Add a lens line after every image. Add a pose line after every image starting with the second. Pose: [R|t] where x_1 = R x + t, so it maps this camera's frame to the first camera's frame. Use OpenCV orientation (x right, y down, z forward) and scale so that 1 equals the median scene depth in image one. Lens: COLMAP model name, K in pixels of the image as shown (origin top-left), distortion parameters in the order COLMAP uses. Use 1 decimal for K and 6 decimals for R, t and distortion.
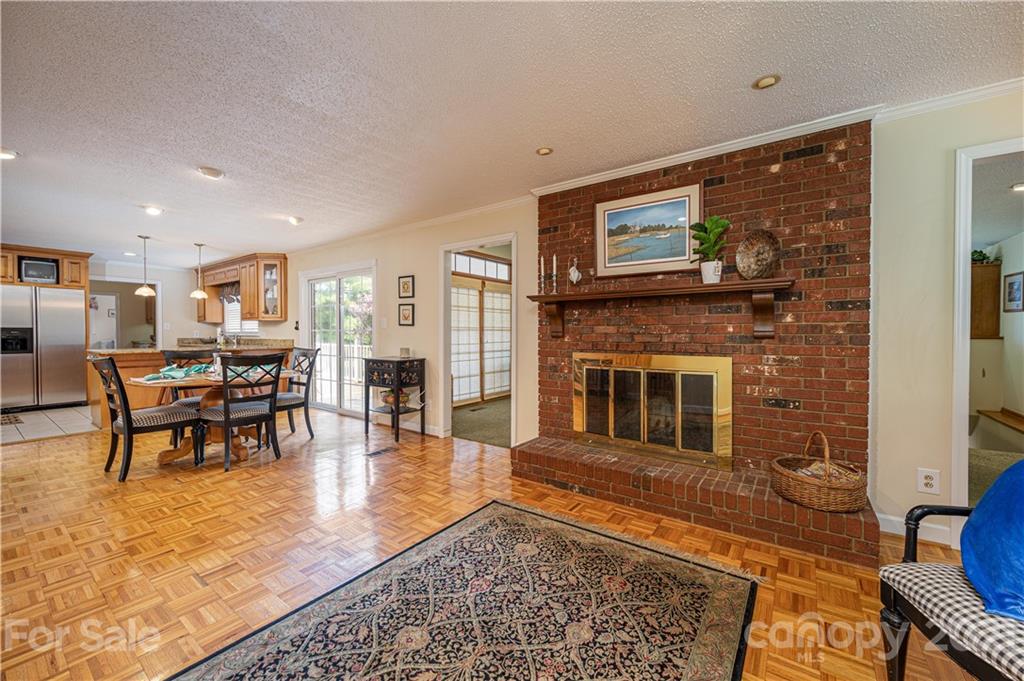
lens RADIAL K [[404.7, 0, 512.0], [0, 404.7, 341.8], [0, 0, 1]] dist [-0.001280, -0.000035]
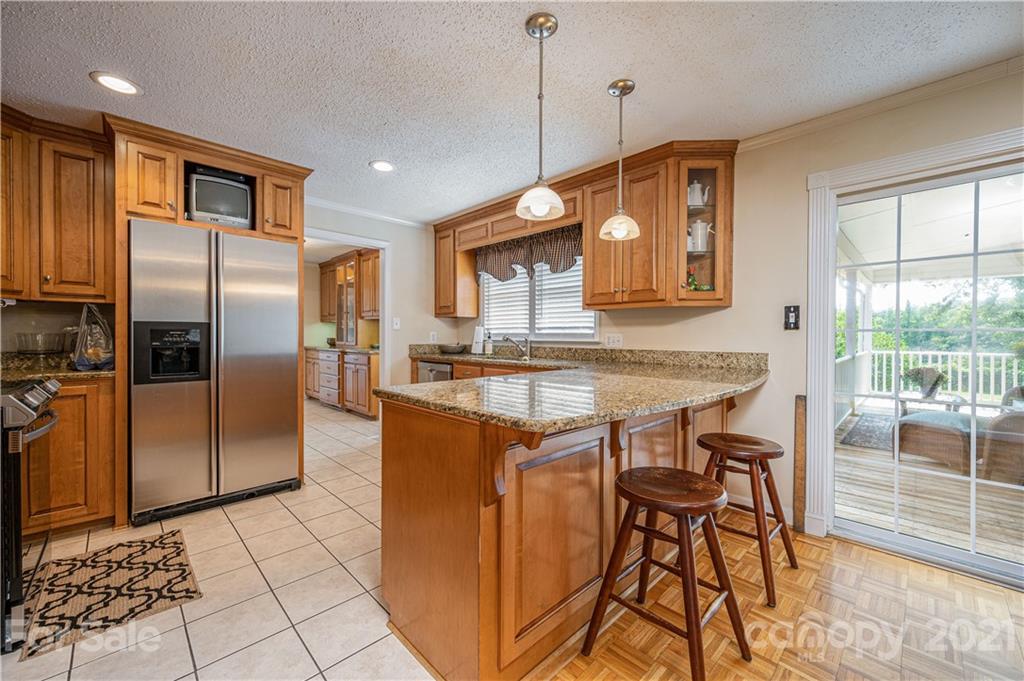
lens RADIAL K [[404.7, 0, 512.0], [0, 404.7, 335.9], [0, 0, 1]] dist [-0.001280, -0.000035]
pose [[0.984626, 0.005448, -0.174589, -0.774116], [-0.009098, 0.999756, -0.020114, -0.014127], [0.174437, 0.021394, 0.984436, 0.615807]]
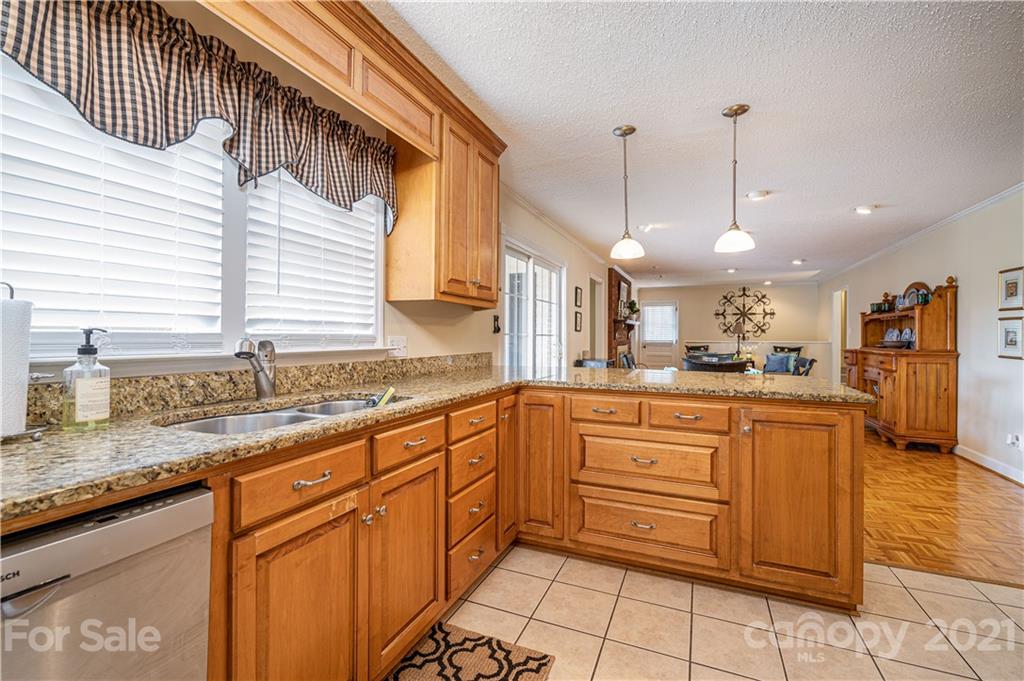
lens RADIAL K [[441.4, 0, 511.9], [0, 441.4, 336.9], [0, 0, 1]] dist [-0.001355, -0.000072]
pose [[-0.213387, -0.000978, 0.976967, -1.145148], [0.019670, 0.999792, 0.005297, -0.028471], [-0.976770, 0.020347, -0.213323, 1.171397]]
